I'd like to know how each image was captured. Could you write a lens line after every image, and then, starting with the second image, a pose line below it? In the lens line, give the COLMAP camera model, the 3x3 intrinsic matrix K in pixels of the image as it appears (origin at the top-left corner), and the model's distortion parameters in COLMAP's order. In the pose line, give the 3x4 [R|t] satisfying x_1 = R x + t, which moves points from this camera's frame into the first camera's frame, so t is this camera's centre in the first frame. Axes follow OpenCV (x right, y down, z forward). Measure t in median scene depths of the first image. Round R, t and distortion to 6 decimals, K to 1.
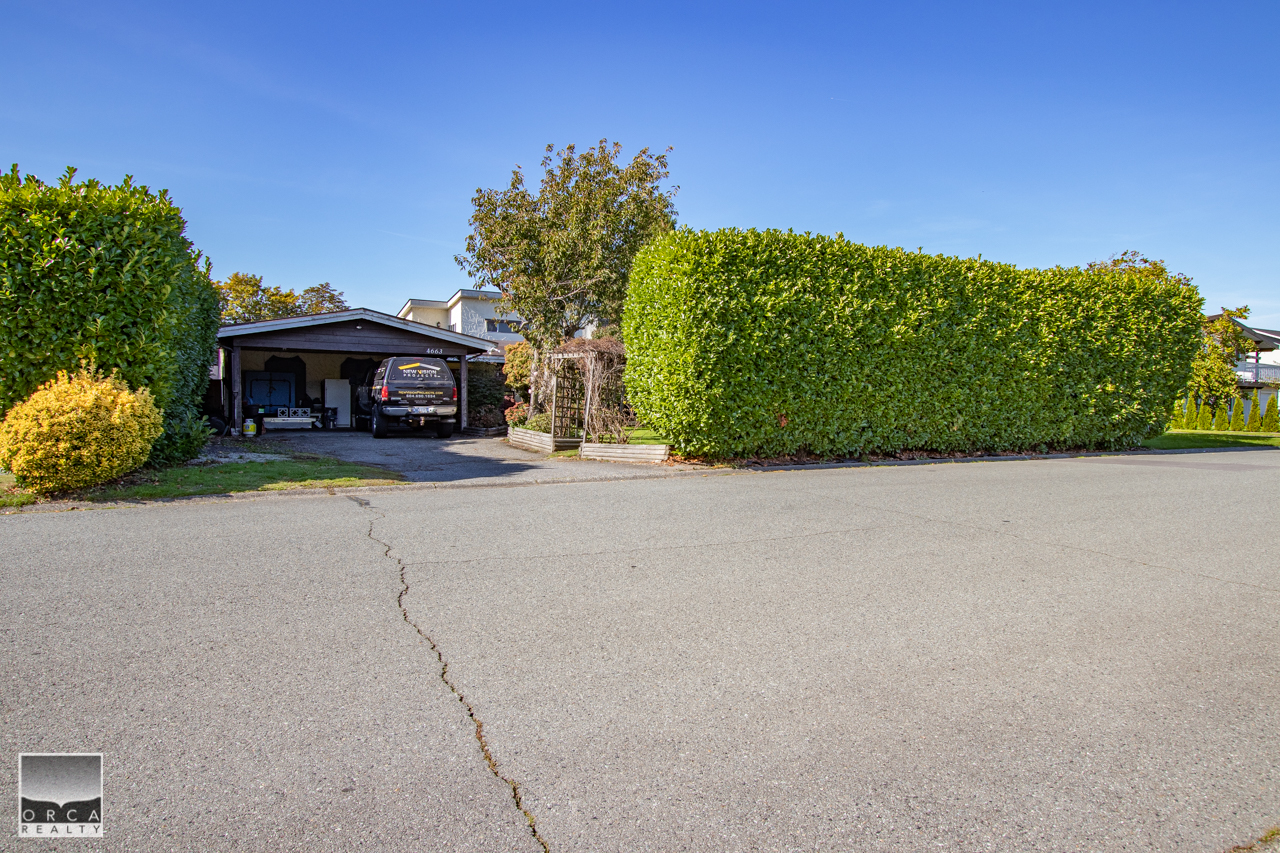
lens RADIAL K [[792.5, 0, 640.0], [0, 792.5, 426.5], [0, 0, 1]] dist [-0.002041, -0.000346]
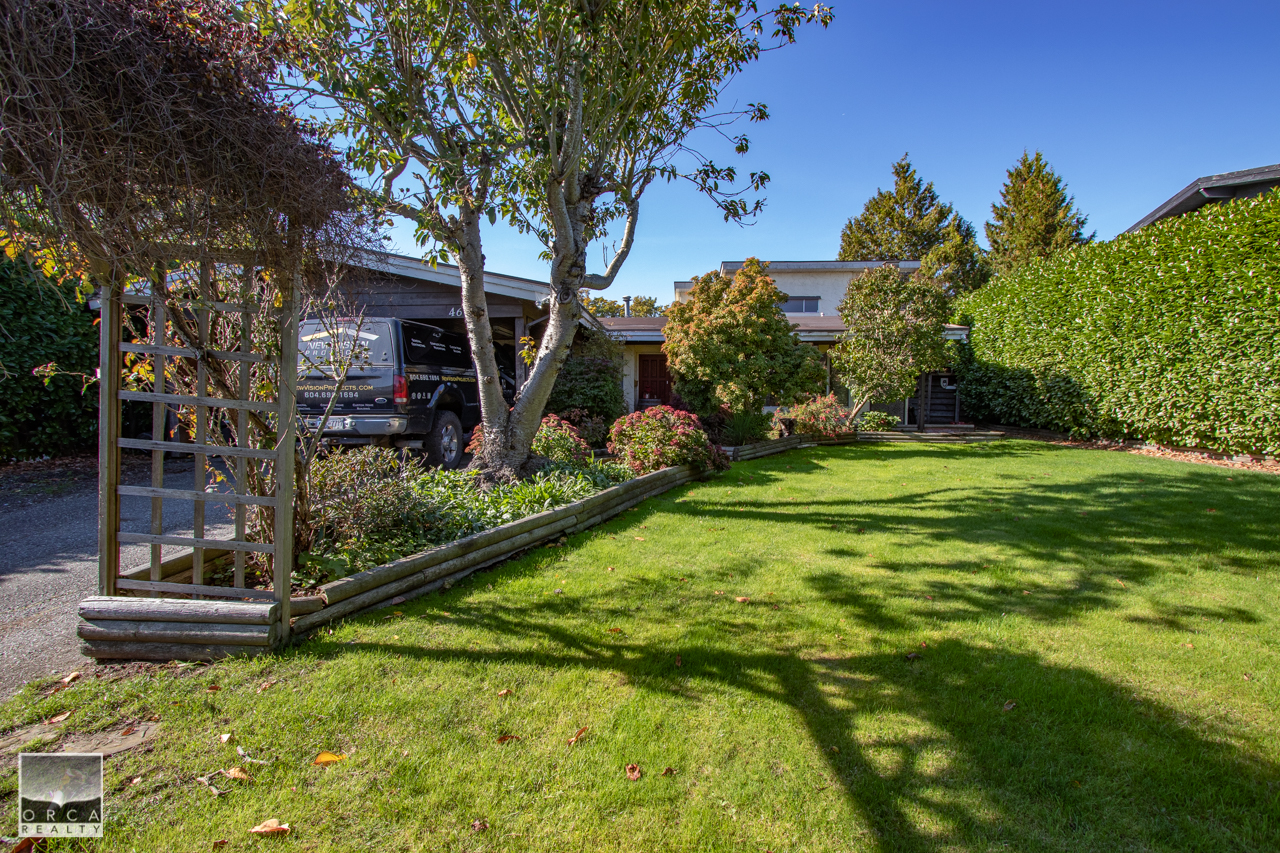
lens RADIAL K [[612.9, 0, 640.0], [0, 612.9, 426.5], [0, 0, 1]] dist [-0.000806, -0.000066]
pose [[0.827501, 0.016377, -0.561225, 0.087817], [-0.008289, 0.999822, 0.016954, -0.025758], [0.561403, -0.009377, 0.827489, 0.766245]]
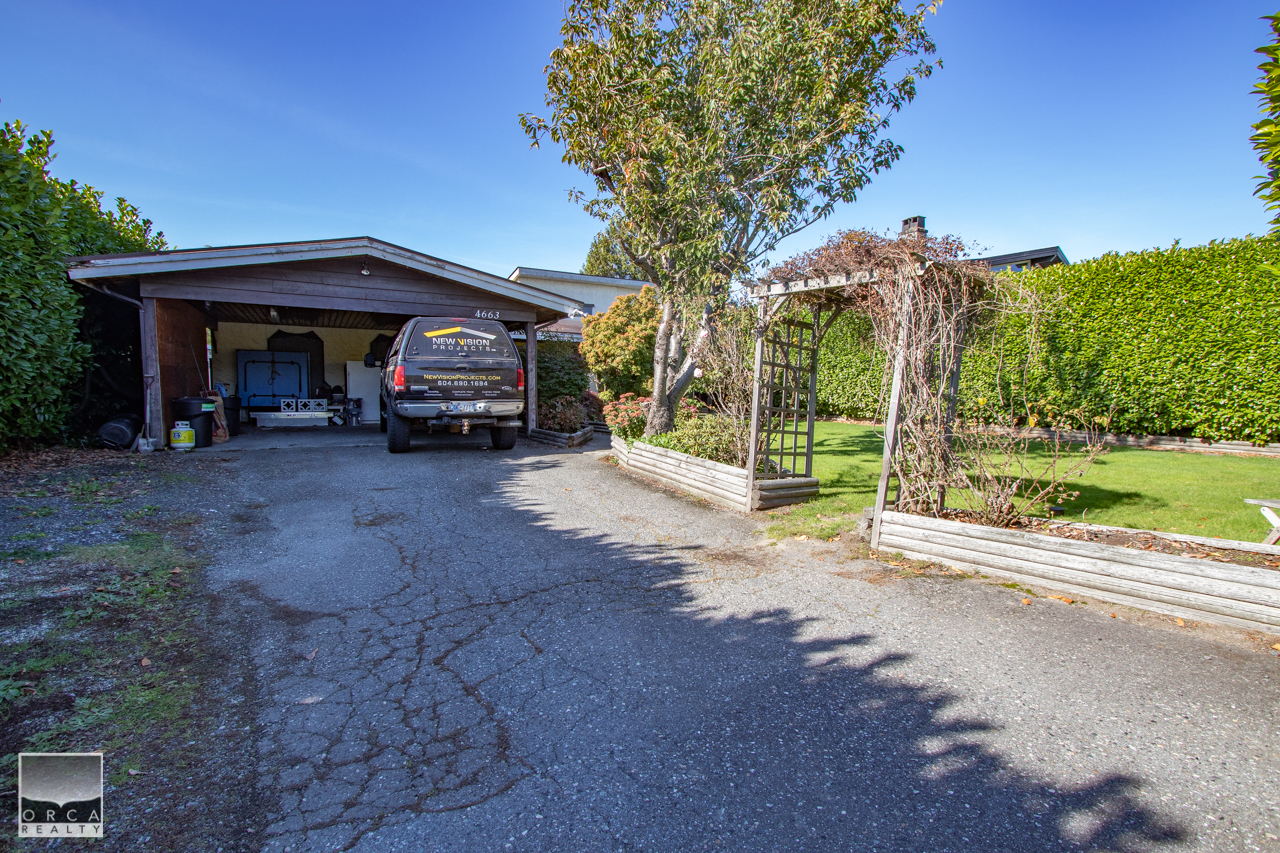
lens RADIAL K [[612.9, 0, 640.0], [0, 612.9, 426.5], [0, 0, 1]] dist [-0.000806, -0.000066]
pose [[0.999816, 0.001159, -0.019146, -0.132316], [-0.000544, 0.999485, 0.032081, -0.020298], [0.019173, -0.032065, 0.999302, 0.529559]]
